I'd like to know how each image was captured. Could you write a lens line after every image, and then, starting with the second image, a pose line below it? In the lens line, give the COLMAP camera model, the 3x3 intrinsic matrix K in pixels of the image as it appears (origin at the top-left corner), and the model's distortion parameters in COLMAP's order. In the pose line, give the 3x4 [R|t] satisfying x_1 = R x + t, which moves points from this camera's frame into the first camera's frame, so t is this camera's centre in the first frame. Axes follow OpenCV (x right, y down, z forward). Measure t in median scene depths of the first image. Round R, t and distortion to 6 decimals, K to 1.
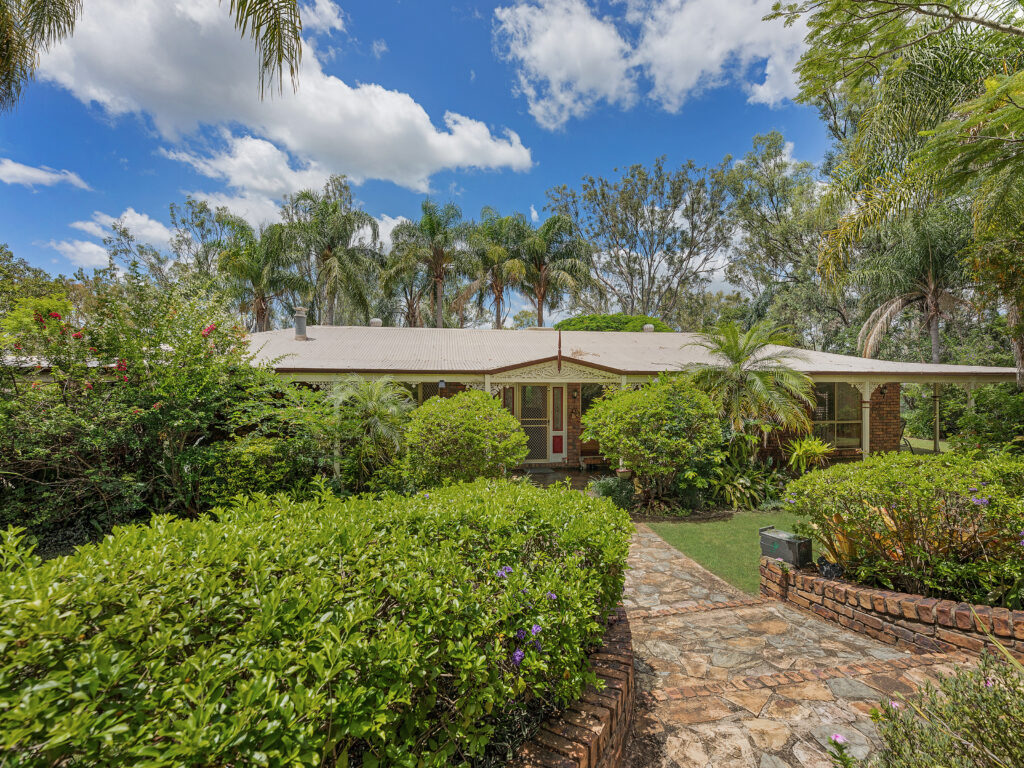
lens RADIAL K [[468.0, 0, 510.7], [0, 468.0, 382.4], [0, 0, 1]] dist [0.000996, 0.000020]
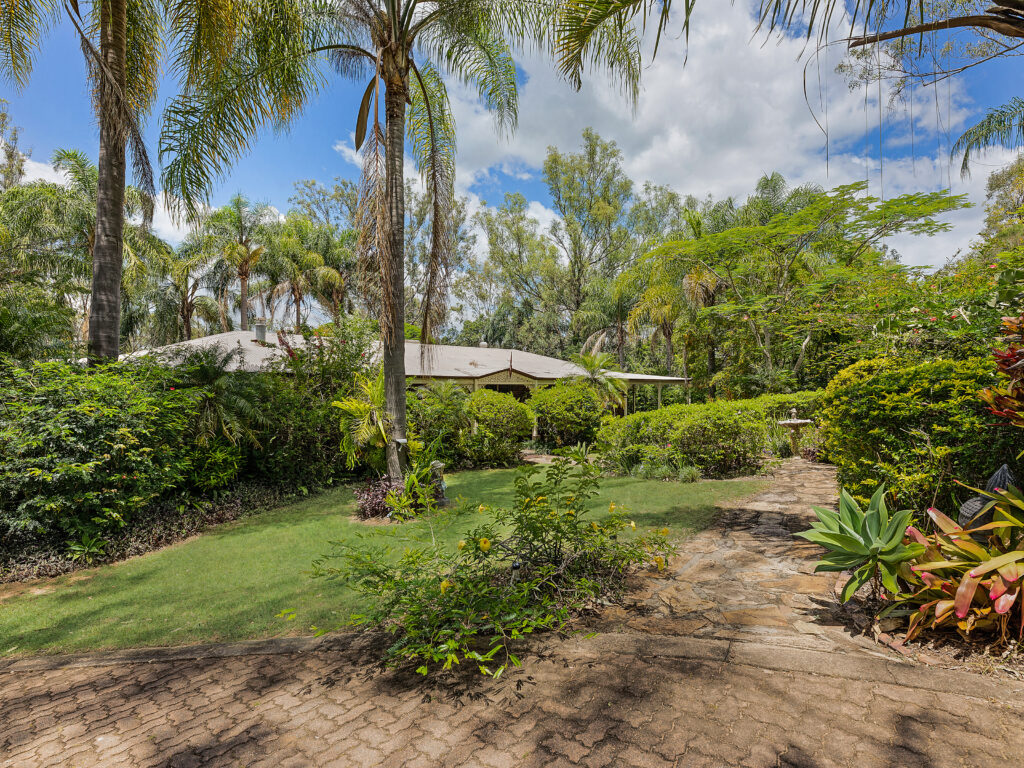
lens RADIAL K [[461.8, 0, 513.4], [0, 461.8, 384.3], [0, 0, 1]] dist [0.000045, 0.000003]
pose [[0.839942, 0.002411, 0.542671, -0.797335], [-0.002472, 0.999997, -0.000617, 0.001641], [-0.542671, -0.000823, 0.839945, -0.403256]]
